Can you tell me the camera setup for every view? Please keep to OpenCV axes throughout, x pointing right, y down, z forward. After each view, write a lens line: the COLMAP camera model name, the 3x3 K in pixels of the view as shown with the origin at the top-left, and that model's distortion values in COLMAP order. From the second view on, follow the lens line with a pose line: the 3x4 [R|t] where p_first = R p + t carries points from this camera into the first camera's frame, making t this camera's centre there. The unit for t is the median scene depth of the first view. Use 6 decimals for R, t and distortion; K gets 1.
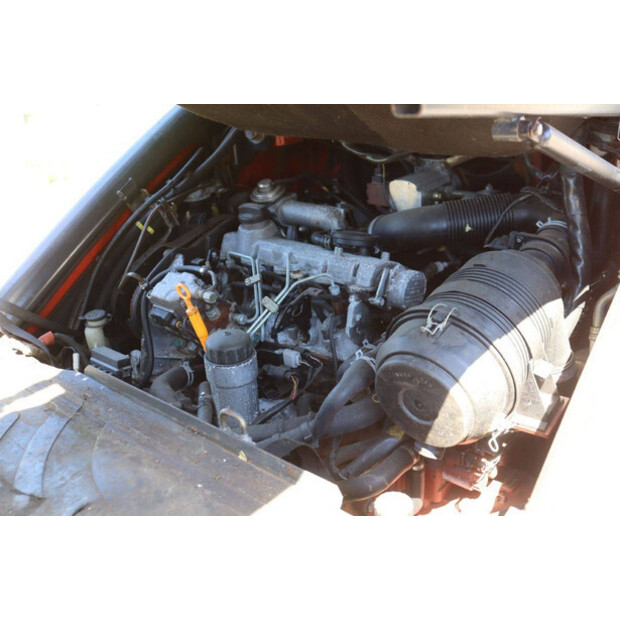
lens RADIAL K [[835.3, 0, 311.5], [0, 835.3, 308.5], [0, 0, 1]] dist [0.014847, 0.000000]
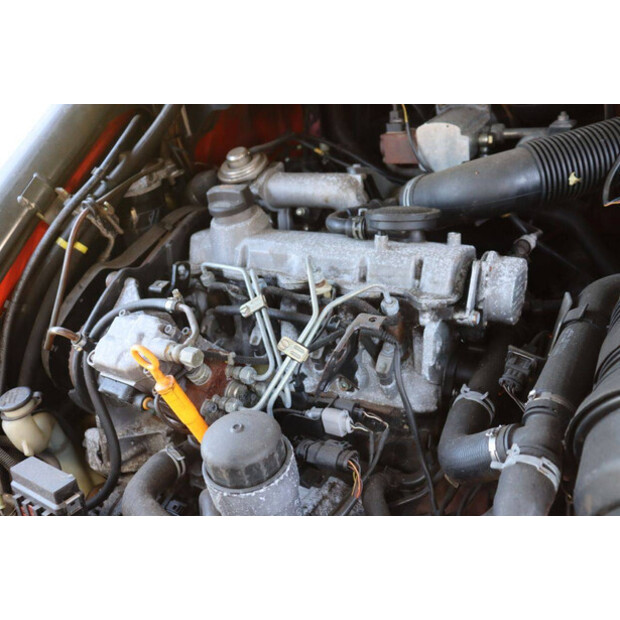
lens RADIAL K [[593.5, 0, 307.5], [0, 593.5, 313.6], [0, 0, 1]] dist [-0.073257, 0.000000]
pose [[0.983116, -0.158891, 0.090757, -0.071099], [0.148811, 0.982867, 0.108756, -0.071477], [-0.106483, -0.093414, 0.989917, 0.554388]]
